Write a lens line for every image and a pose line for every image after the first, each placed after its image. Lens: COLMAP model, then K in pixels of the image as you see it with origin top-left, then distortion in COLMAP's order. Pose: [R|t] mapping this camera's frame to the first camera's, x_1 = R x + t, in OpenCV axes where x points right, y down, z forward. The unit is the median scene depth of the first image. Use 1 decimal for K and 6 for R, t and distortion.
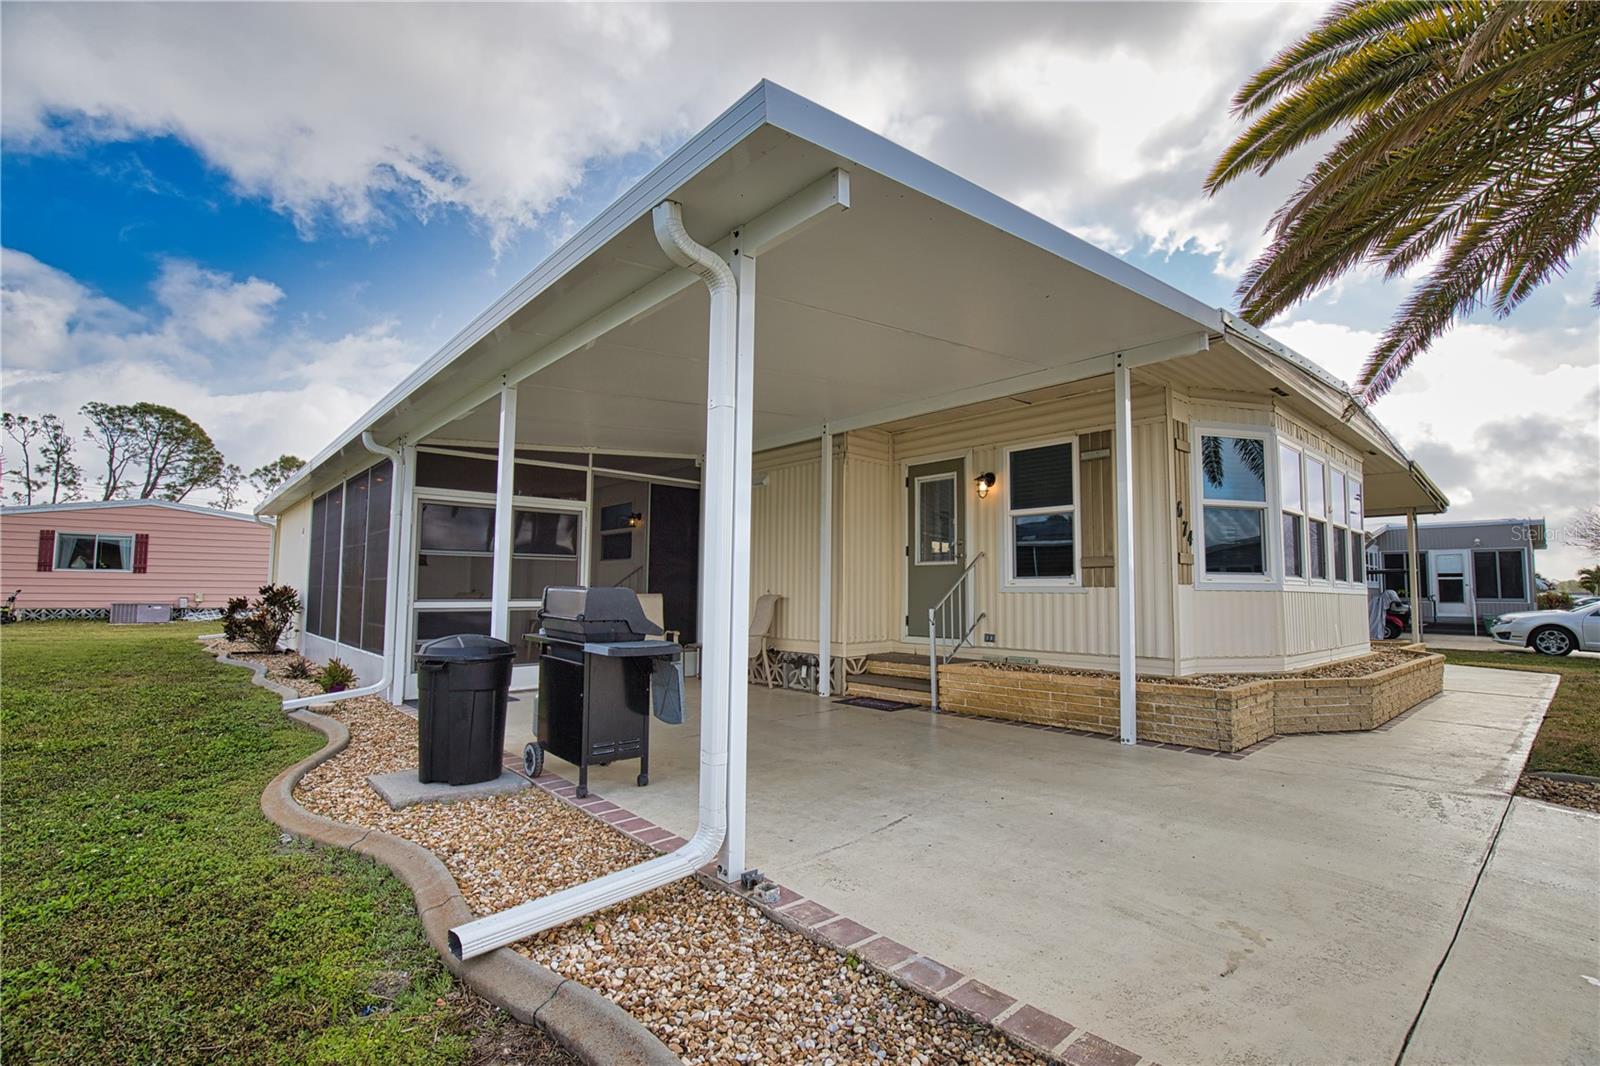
lens RADIAL K [[731.4, 0, 803.4], [0, 731.4, 533.2], [0, 0, 1]] dist [-0.031401, 0.001452]
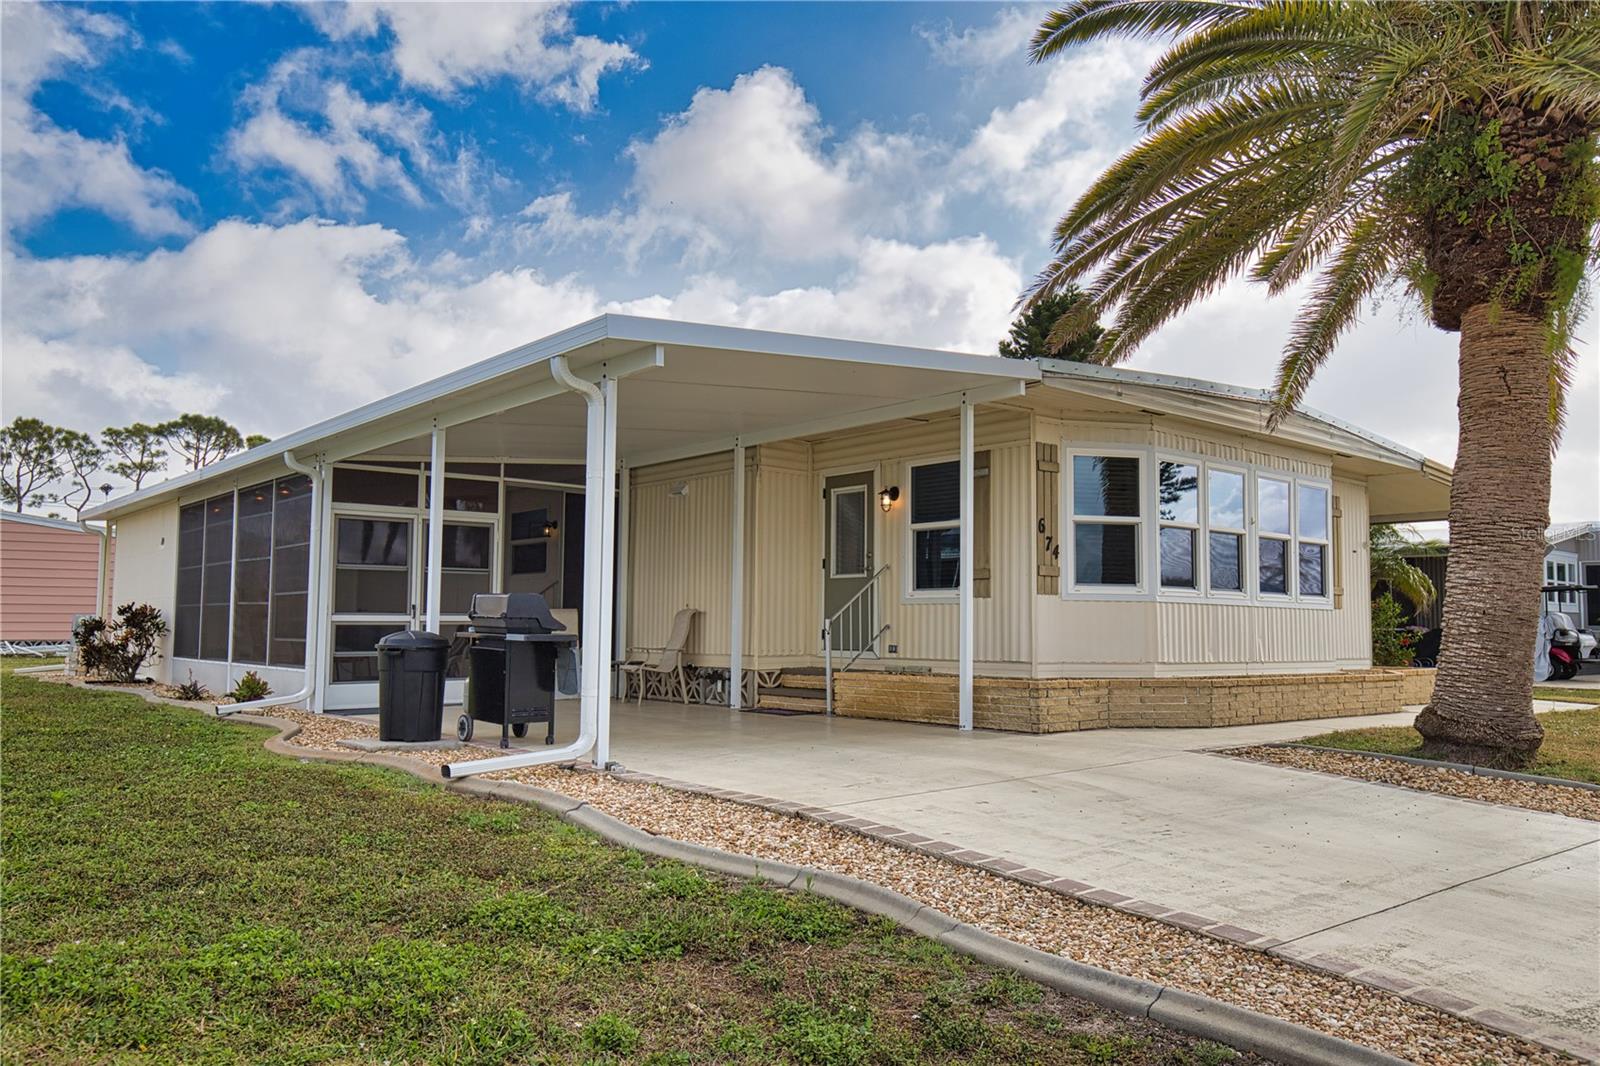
lens RADIAL K [[1180.9, 0, 797.4], [0, 1180.9, 532.2], [0, 0, 1]] dist [0.010436, 0.006430]
pose [[0.999620, -0.003020, -0.027402, 0.166724], [0.003045, 0.999995, 0.000854, -0.021567], [0.027399, -0.000937, 0.999624, -0.652913]]
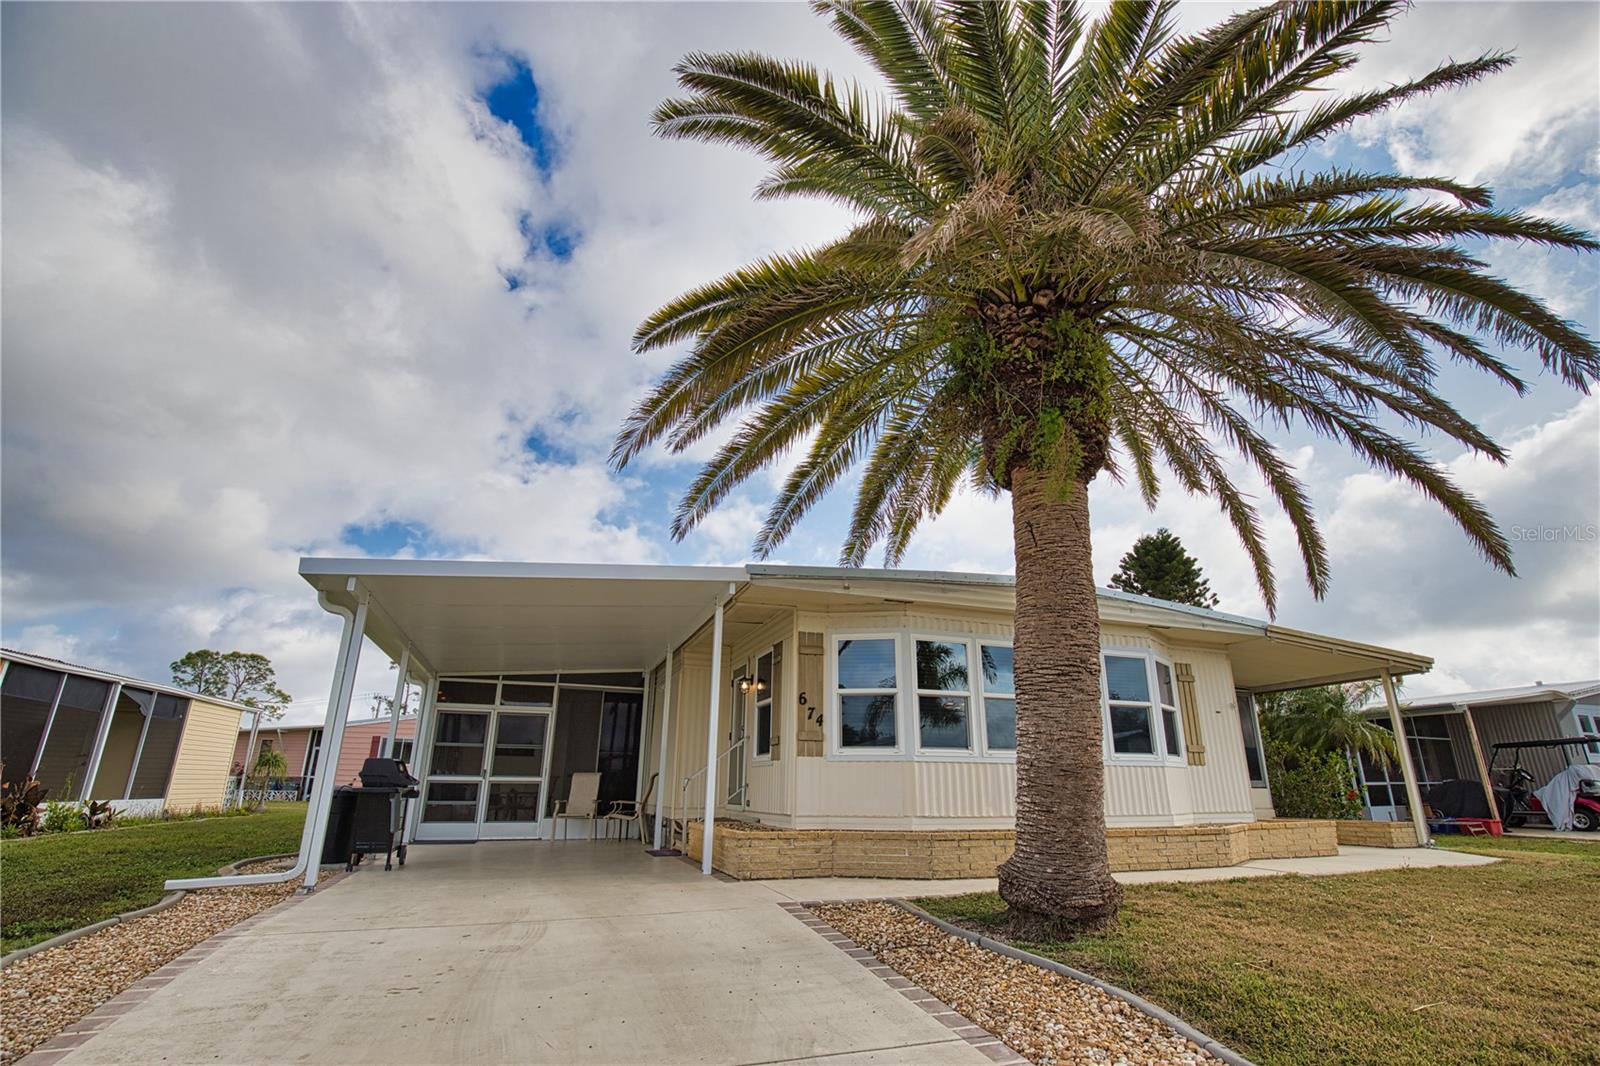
lens RADIAL K [[731.4, 0, 797.0], [0, 731.4, 530.0], [0, 0, 1]] dist [-0.031401, 0.001452]
pose [[0.921203, -0.131586, -0.366155, 0.872698], [0.032247, 0.963659, -0.265183, 0.020476], [0.387743, 0.232480, 0.891969, -0.242580]]
